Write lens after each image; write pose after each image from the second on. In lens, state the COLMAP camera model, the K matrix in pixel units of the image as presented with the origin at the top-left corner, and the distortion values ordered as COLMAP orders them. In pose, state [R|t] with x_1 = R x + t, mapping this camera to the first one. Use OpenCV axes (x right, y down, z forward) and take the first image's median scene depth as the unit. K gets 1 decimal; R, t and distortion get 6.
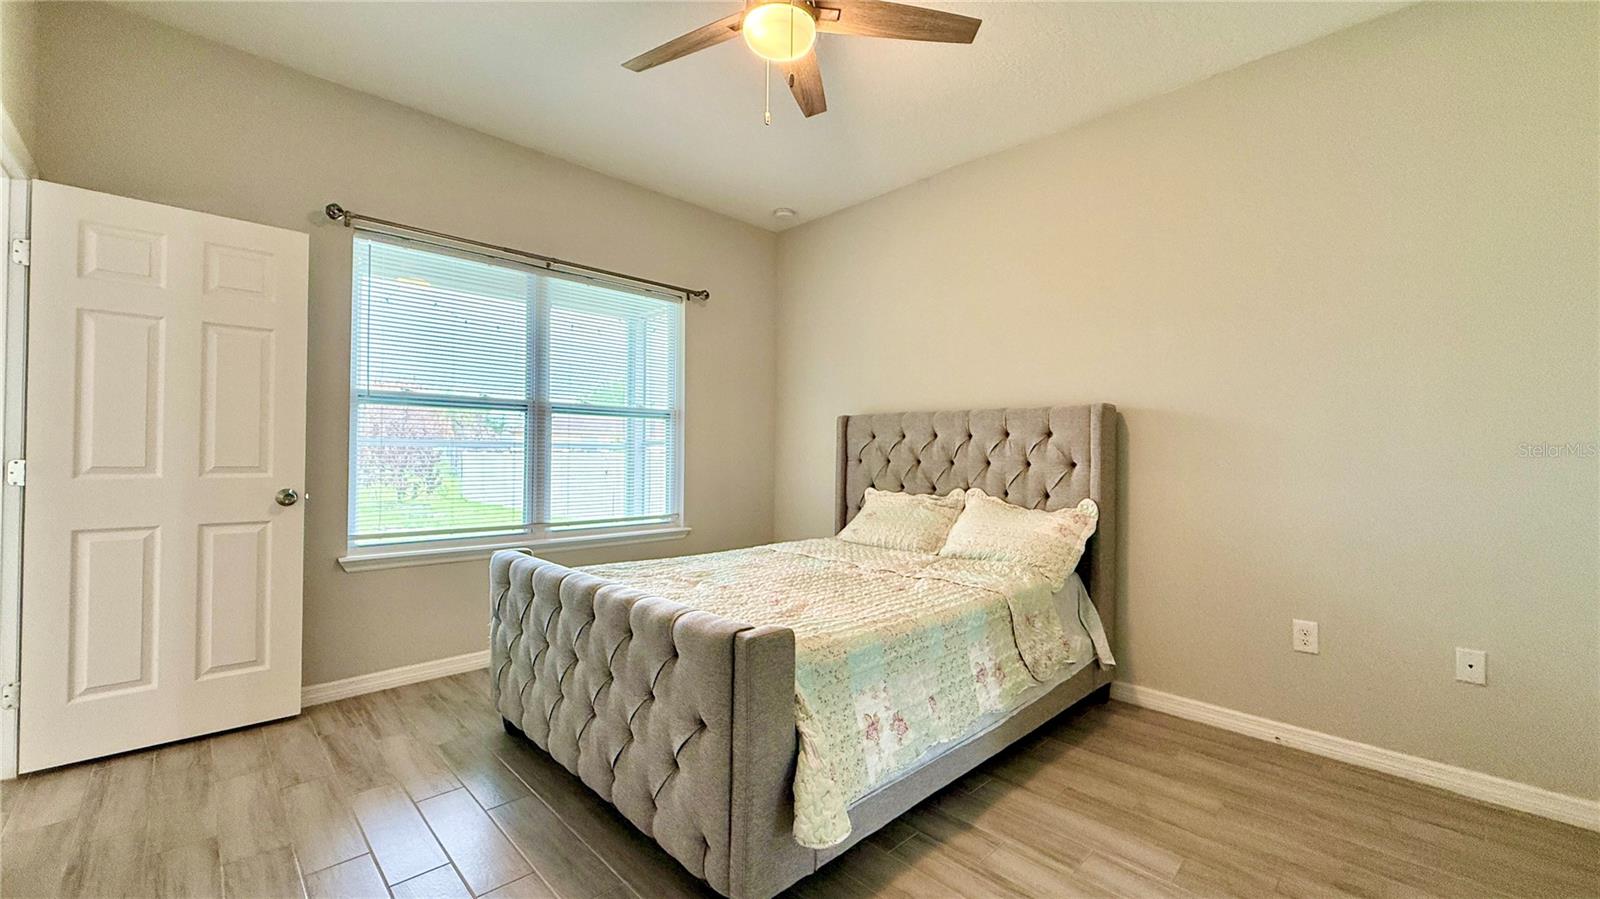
lens RADIAL K [[635.3, 0, 798.5], [0, 635.3, 449.9], [0, 0, 1]] dist [0.000124, 0.000036]
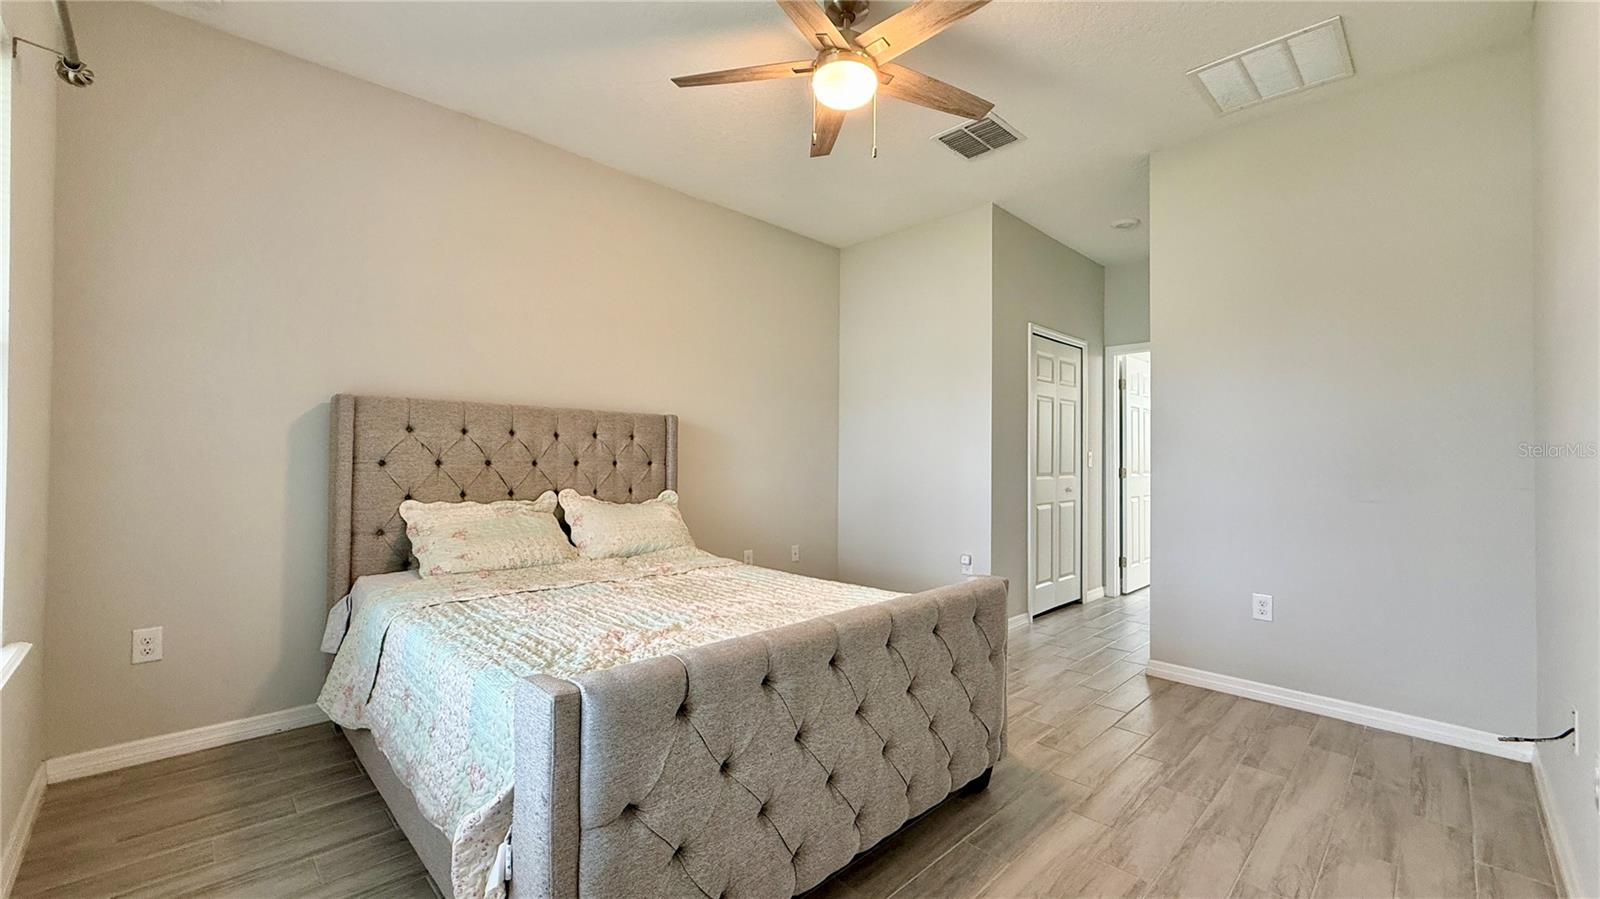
lens RADIAL K [[642.4, 0, 805.5], [0, 642.4, 447.8], [0, 0, 1]] dist [0.014577, -0.000037]
pose [[-0.011035, 0.004184, 0.999930, -0.683435], [-0.016292, 0.999858, -0.004363, -0.004620], [-0.999806, -0.016339, -0.010965, 0.616288]]
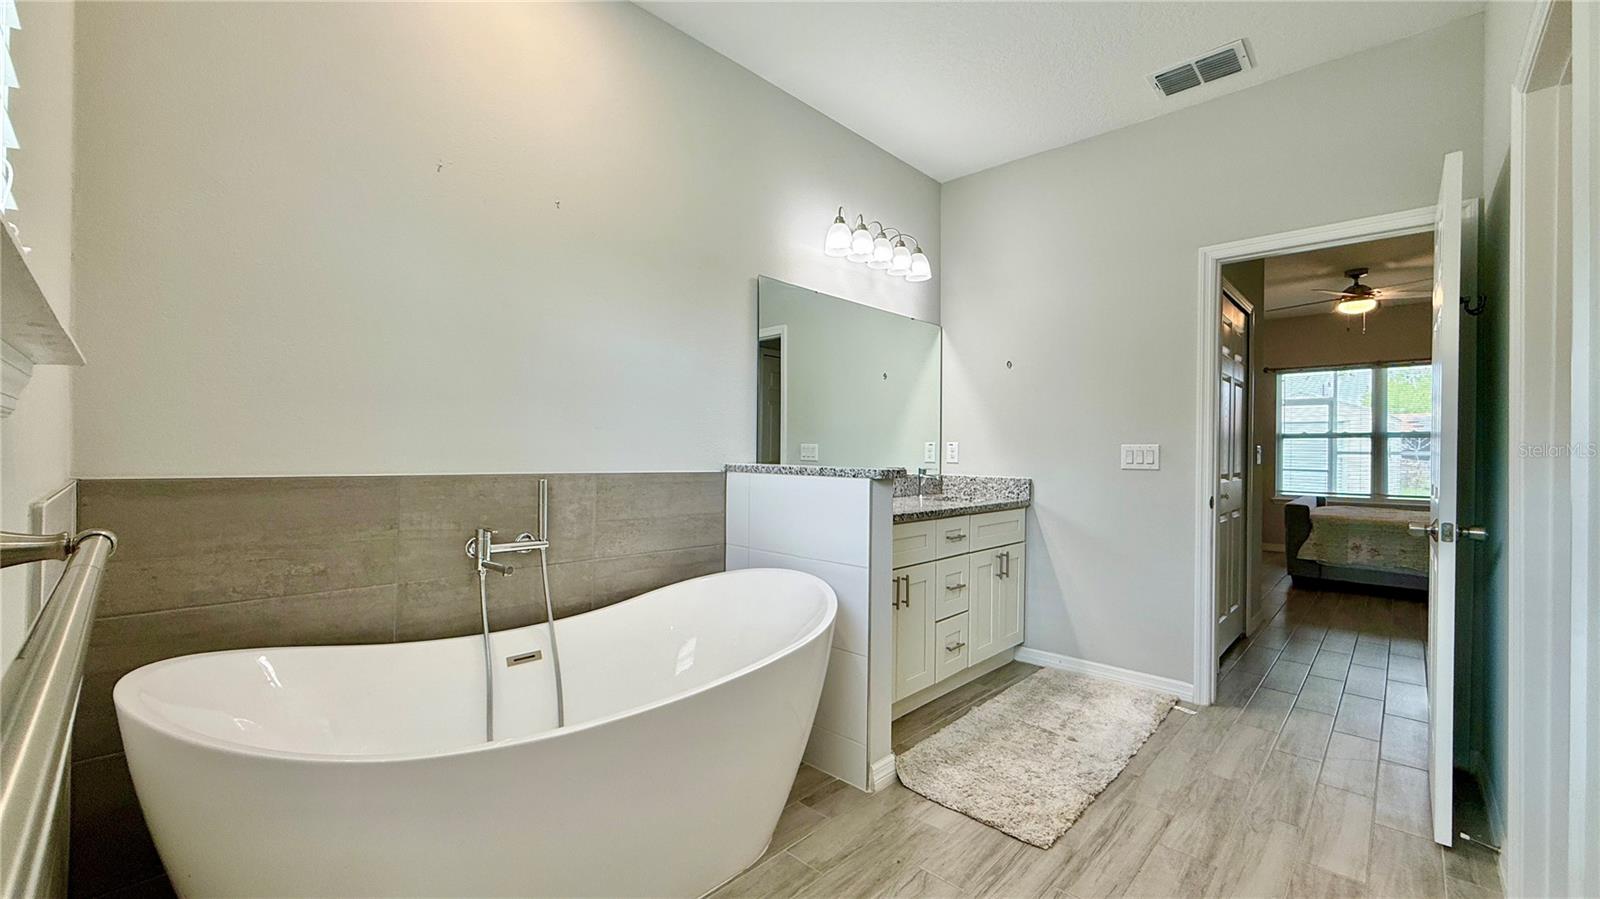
lens RADIAL K [[635.3, 0, 798.5], [0, 635.3, 449.9], [0, 0, 1]] dist [0.000124, 0.000036]
pose [[0.038557, -0.010054, -0.999206, 1.501192], [-0.004877, 0.999936, -0.010249, 0.007775], [0.999244, 0.005268, 0.038506, -0.873332]]
